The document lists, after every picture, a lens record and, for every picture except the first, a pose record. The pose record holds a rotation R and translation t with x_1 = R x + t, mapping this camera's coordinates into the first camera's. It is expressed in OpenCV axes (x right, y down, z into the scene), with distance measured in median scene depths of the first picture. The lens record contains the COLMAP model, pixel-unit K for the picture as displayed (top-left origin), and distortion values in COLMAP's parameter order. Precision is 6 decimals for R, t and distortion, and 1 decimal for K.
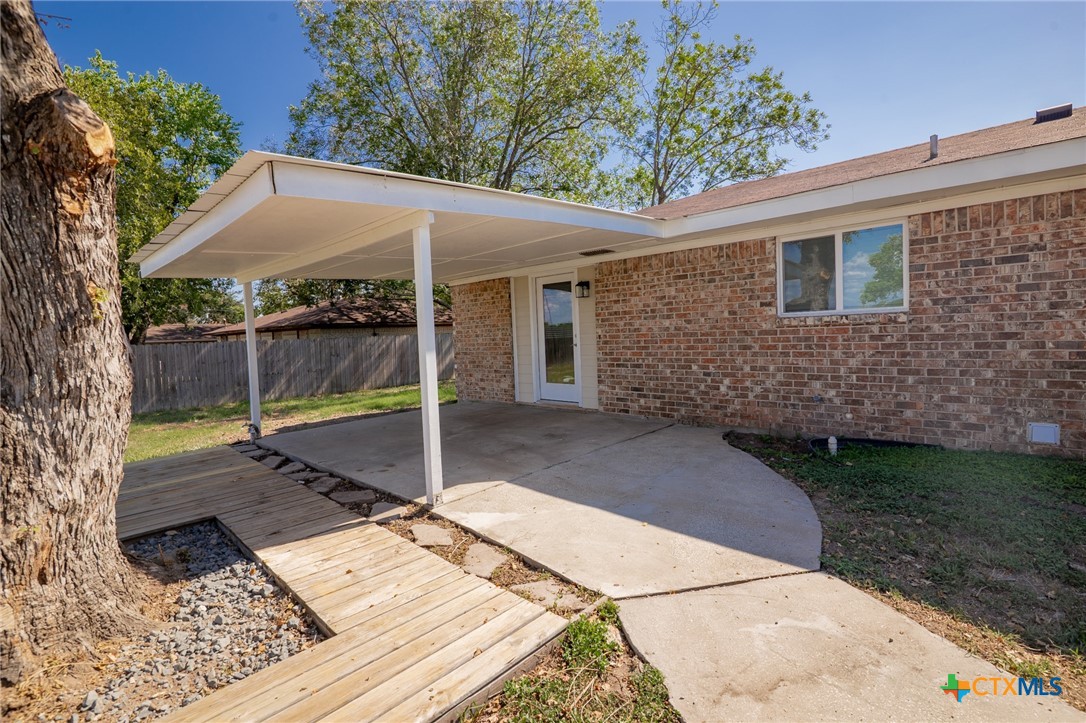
lens RADIAL K [[496.7, 0, 548.9], [0, 496.7, 359.4], [0, 0, 1]] dist [-0.021508, -0.000195]
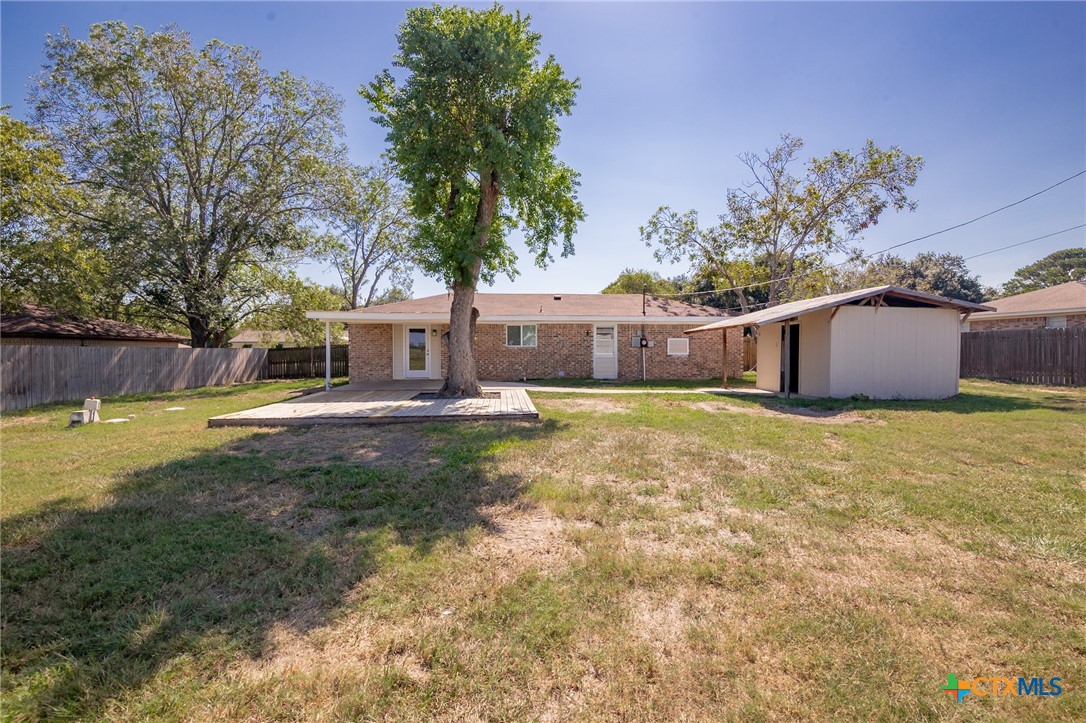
lens RADIAL K [[496.7, 0, 540.7], [0, 496.7, 353.8], [0, 0, 1]] dist [-0.021508, -0.000195]
pose [[0.662360, 0.036641, 0.748289, -1.547190], [0.019142, 0.997650, -0.065795, 0.155174], [-0.748941, 0.057904, 0.660102, -1.159138]]
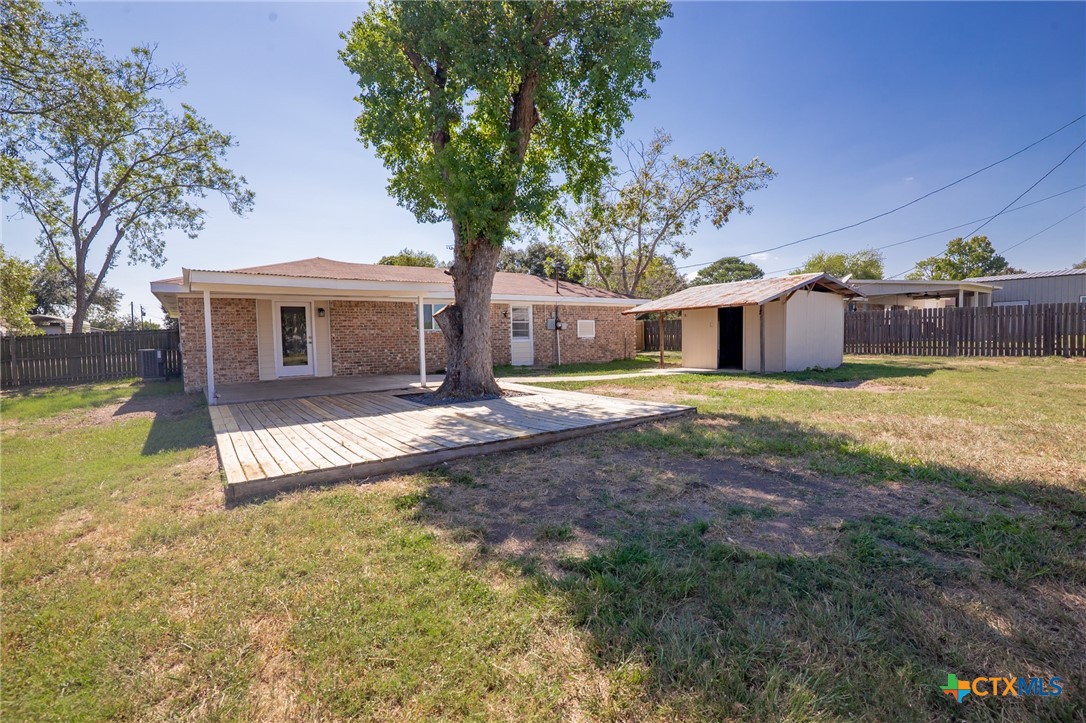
lens RADIAL K [[496.7, 0, 546.9], [0, 496.7, 357.5], [0, 0, 1]] dist [-0.021508, -0.000195]
pose [[0.184432, -0.007338, 0.982818, -1.659008], [0.070722, 0.997479, -0.005824, 0.102705], [-0.980298, 0.070581, 0.184486, -0.174748]]
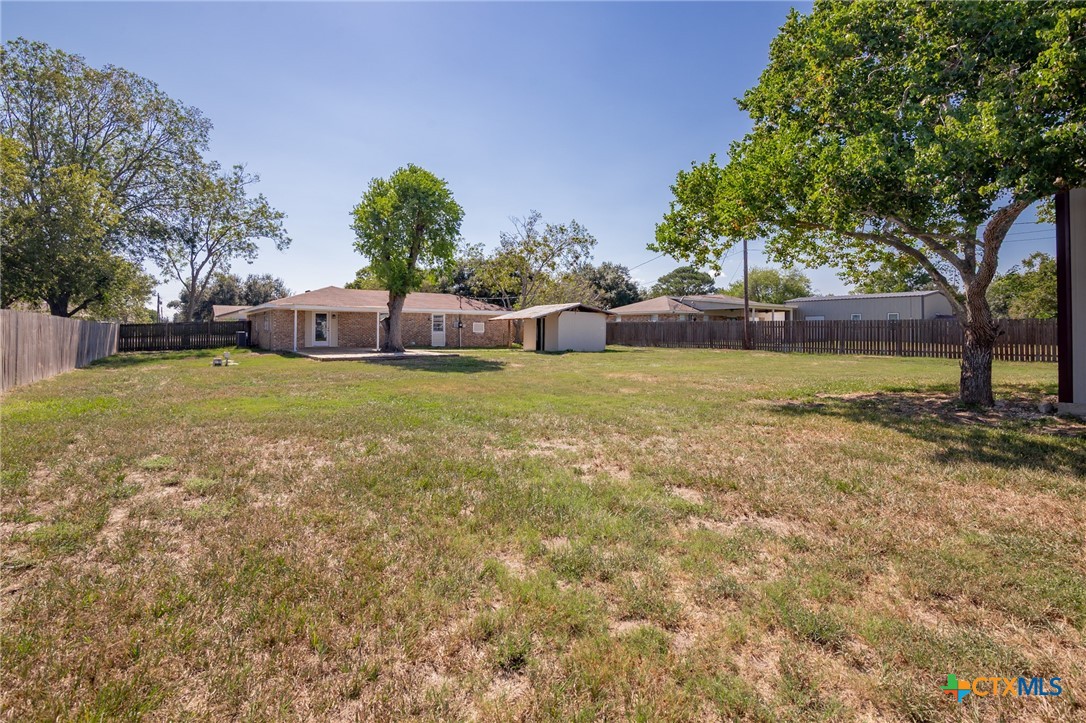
lens RADIAL K [[520.0, 0, 535.7], [0, 520.0, 328.7], [0, 0, 1]] dist [-0.023326, -0.000304]
pose [[0.202582, 0.050640, 0.977955, -3.761362], [0.041760, 0.997307, -0.060293, 0.282287], [-0.978374, 0.053054, 0.199922, -1.445276]]
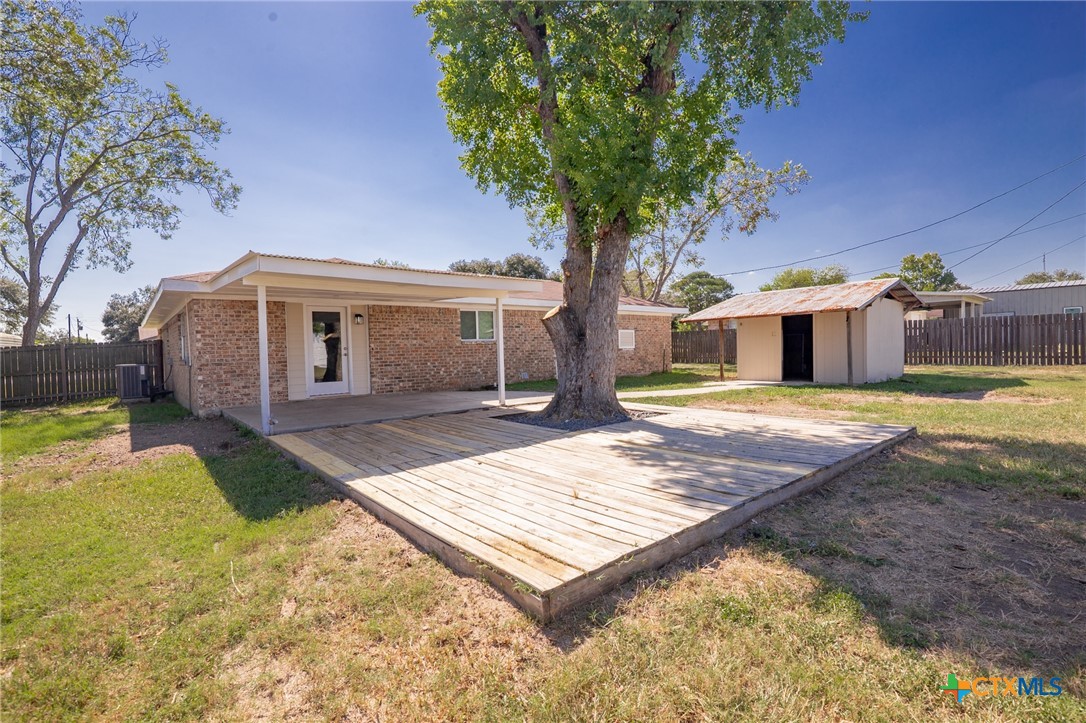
lens RADIAL K [[496.7, 0, 548.2], [0, 496.7, 359.2], [0, 0, 1]] dist [-0.021508, -0.000195]
pose [[0.101194, 0.016904, 0.994723, -1.487788], [0.079274, 0.996539, -0.025000, 0.076862], [-0.991703, 0.081386, 0.099504, 0.257353]]
